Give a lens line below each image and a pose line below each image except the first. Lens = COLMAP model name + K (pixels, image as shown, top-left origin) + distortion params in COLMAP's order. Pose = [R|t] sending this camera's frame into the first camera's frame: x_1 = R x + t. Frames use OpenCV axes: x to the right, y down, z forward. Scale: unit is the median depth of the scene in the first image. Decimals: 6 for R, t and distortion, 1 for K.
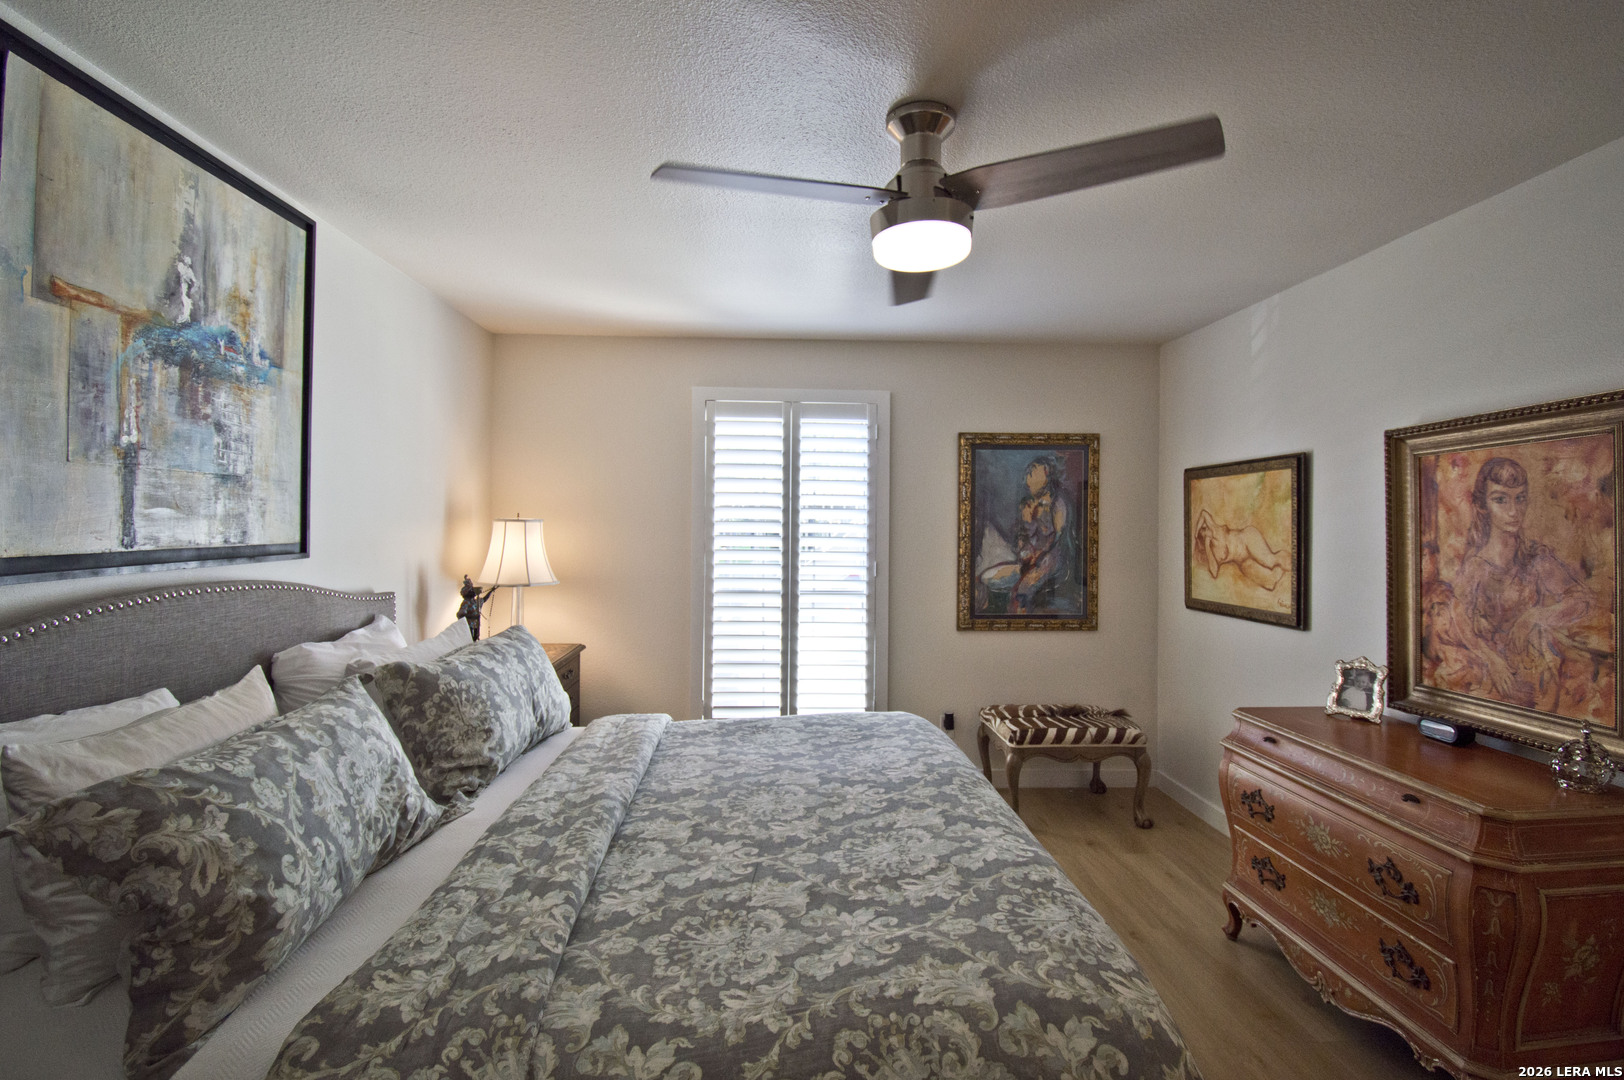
lens RADIAL K [[751.5, 0, 812.0], [0, 751.5, 532.3], [0, 0, 1]] dist [0.020897, -0.028131]
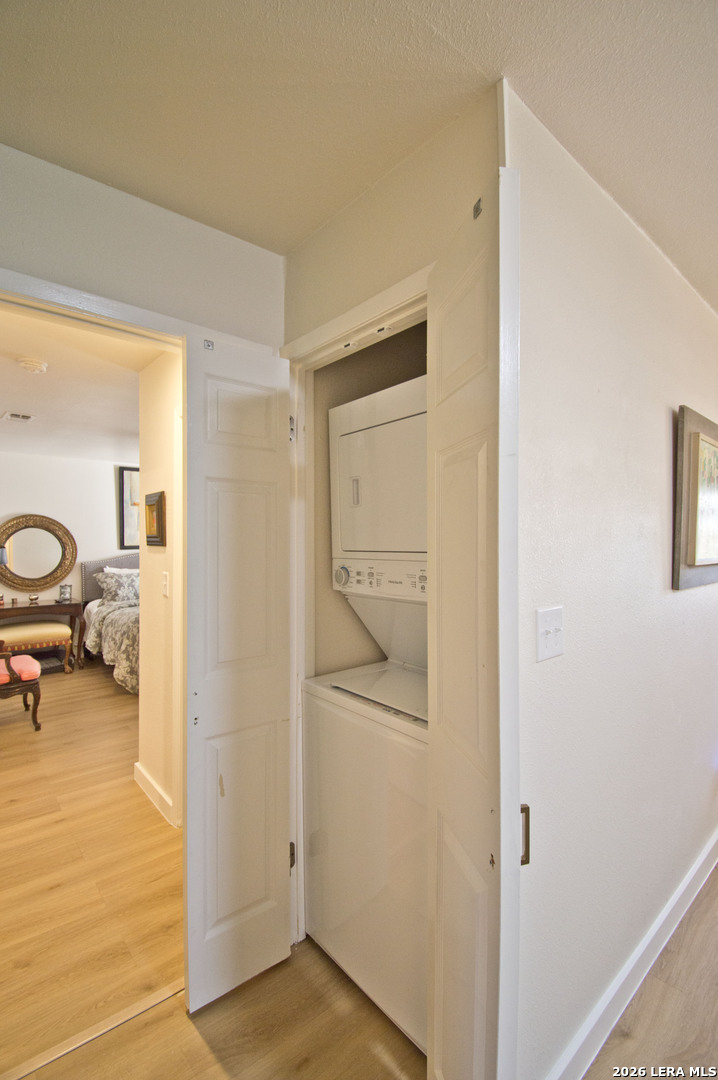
lens RADIAL K [[482.1, 0, 359.0], [0, 482.1, 540.0], [0, 0, 1]] dist [0.019849, -0.026602]
pose [[0.614082, -0.013081, -0.789134, 2.351504], [0.003570, 0.999898, -0.013797, 0.031884], [0.789234, 0.005655, 0.614066, -0.020908]]
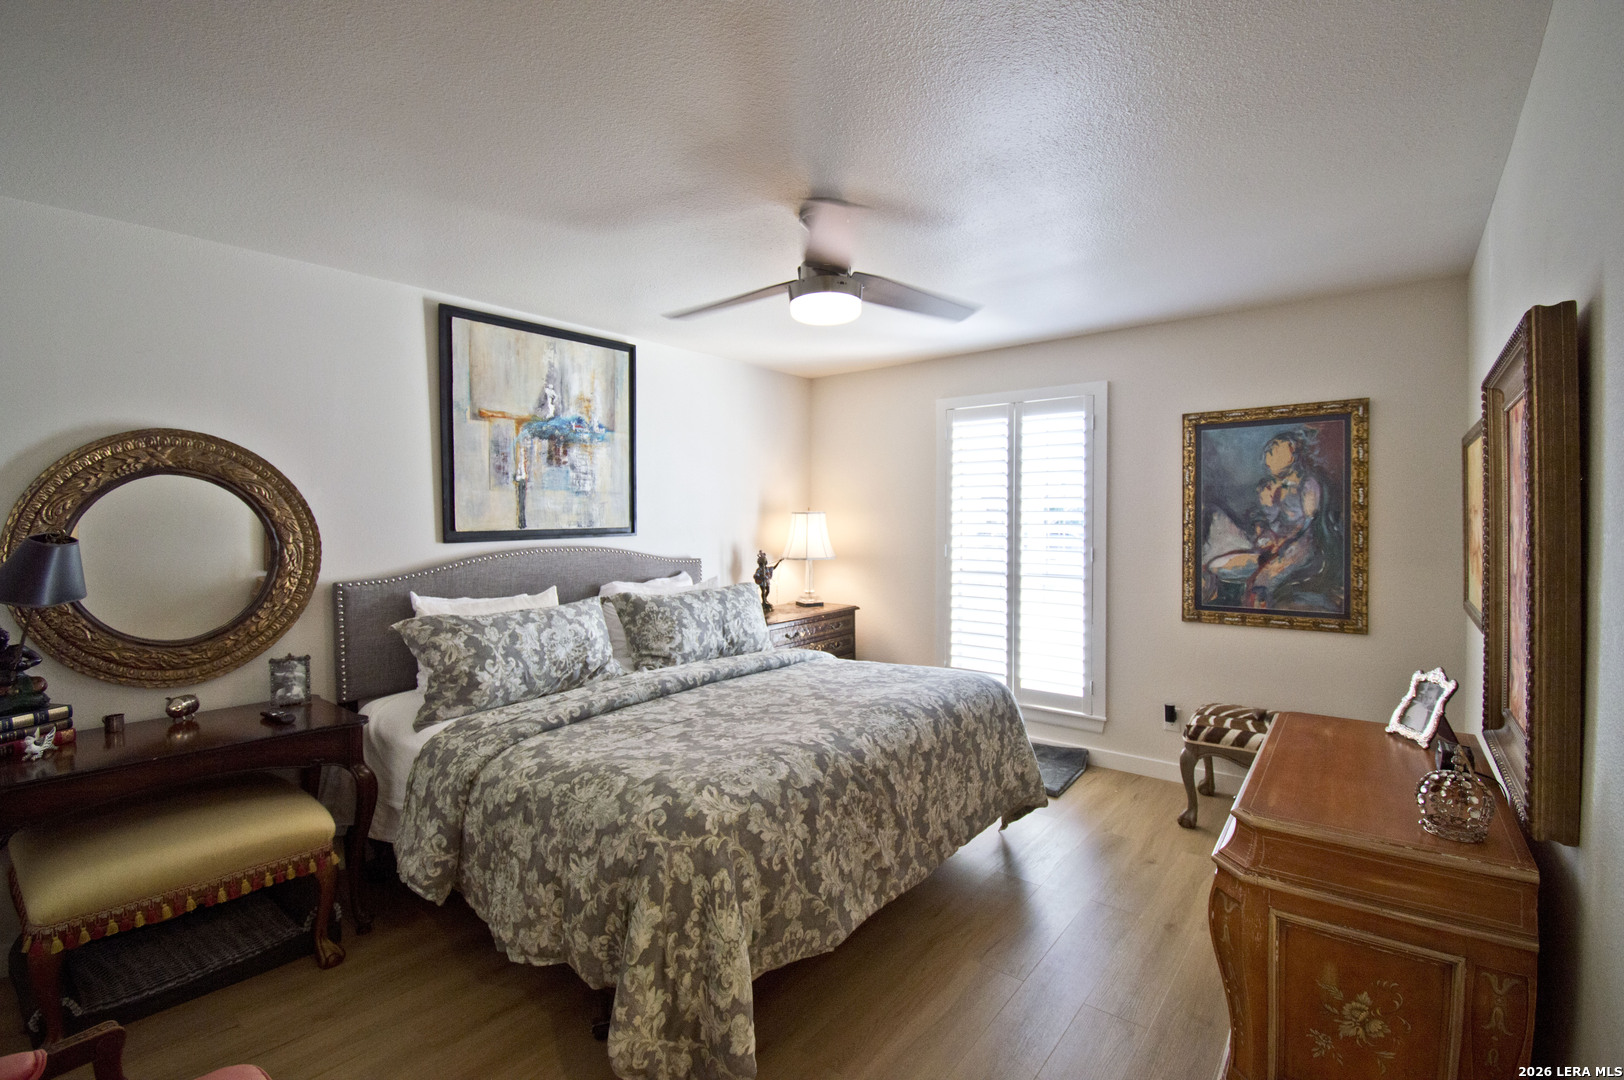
lens RADIAL K [[724.9, 0, 814.7], [0, 724.9, 532.2], [0, 0, 1]] dist [0.019849, -0.026602]
pose [[0.755298, 0.002089, -0.655378, 0.833796], [0.004531, 0.999954, 0.008409, 0.014033], [0.655366, -0.009321, 0.755254, -0.013114]]
